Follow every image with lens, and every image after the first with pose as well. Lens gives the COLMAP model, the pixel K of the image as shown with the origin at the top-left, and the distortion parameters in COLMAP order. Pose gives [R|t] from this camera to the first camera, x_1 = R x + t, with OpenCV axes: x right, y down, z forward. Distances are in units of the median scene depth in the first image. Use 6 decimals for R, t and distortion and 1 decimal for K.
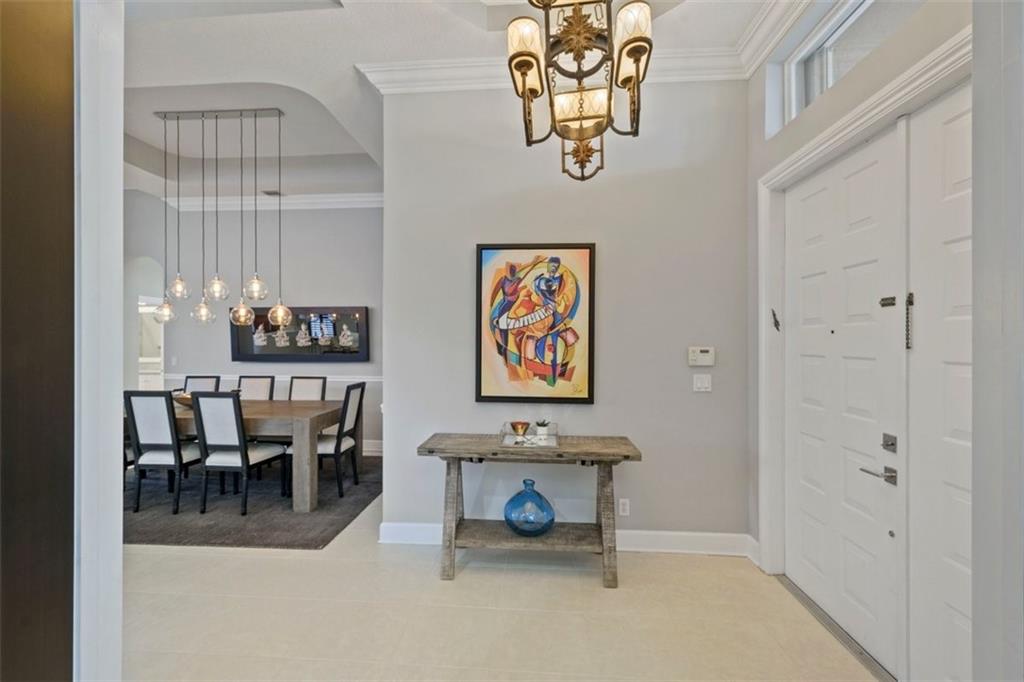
lens RADIAL K [[457.4, 0, 504.3], [0, 457.4, 342.7], [0, 0, 1]] dist [0.003590, -0.000088]
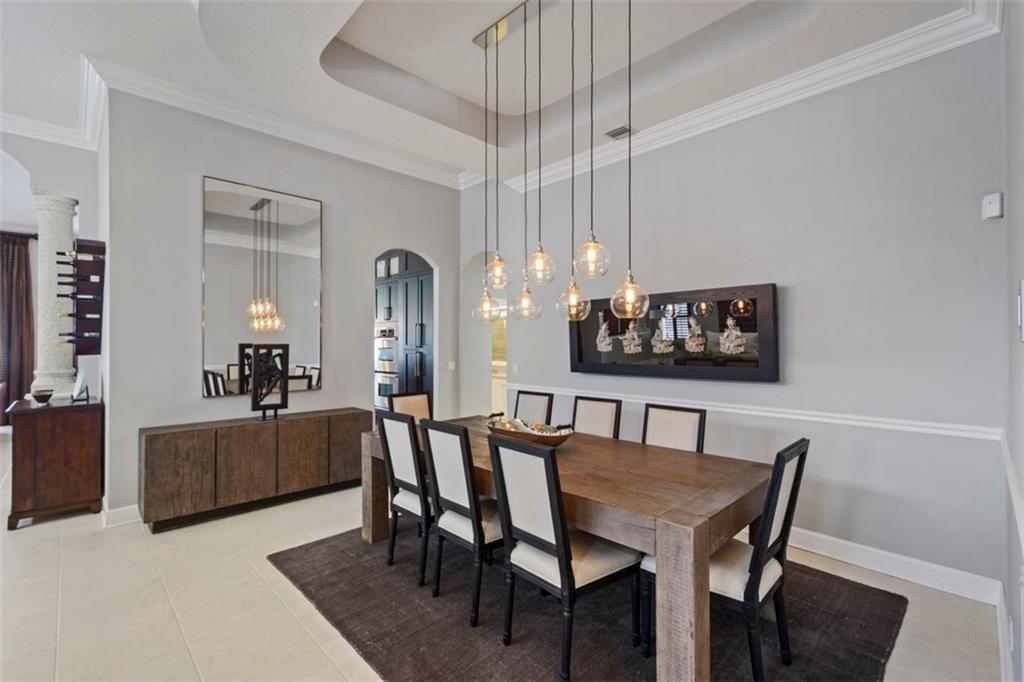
lens RADIAL K [[457.4, 0, 504.3], [0, 457.4, 342.7], [0, 0, 1]] dist [0.003590, -0.000088]
pose [[0.750248, -0.003044, -0.661150, -0.231844], [-0.001597, 0.999978, -0.006416, -0.004134], [0.661155, 0.005870, 0.750227, 0.472986]]
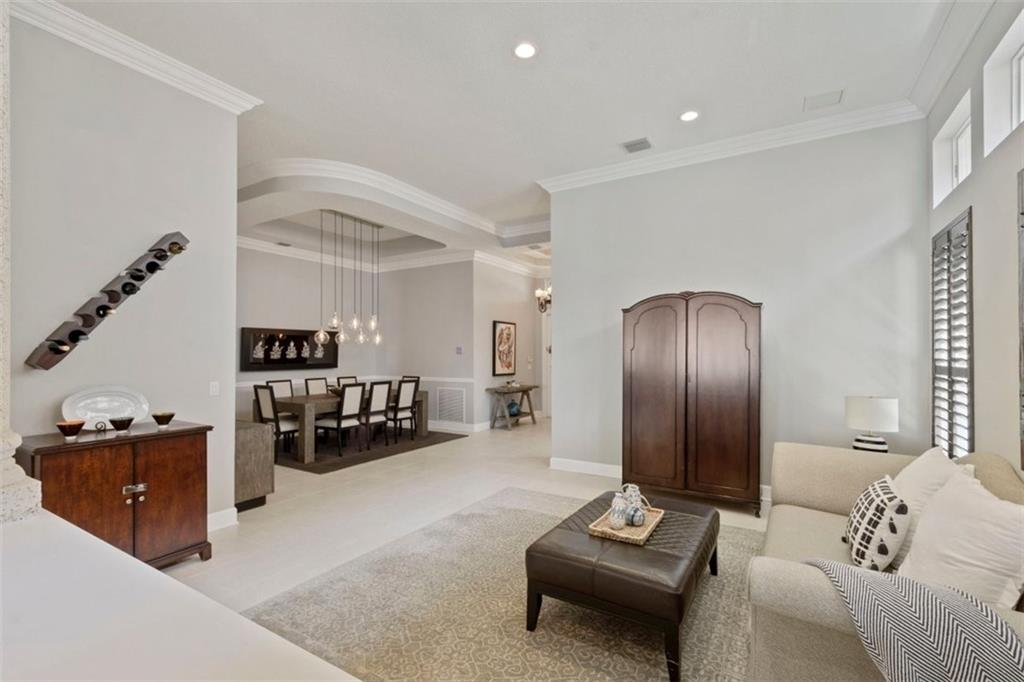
lens RADIAL K [[449.2, 0, 500.3], [0, 449.2, 351.2], [0, 0, 1]] dist [0.008105, 0.000359]
pose [[0.449555, 0.010652, 0.893189, -1.863442], [0.002503, 0.999910, -0.013185, 0.008869], [-0.893249, 0.008163, 0.449488, -0.206247]]
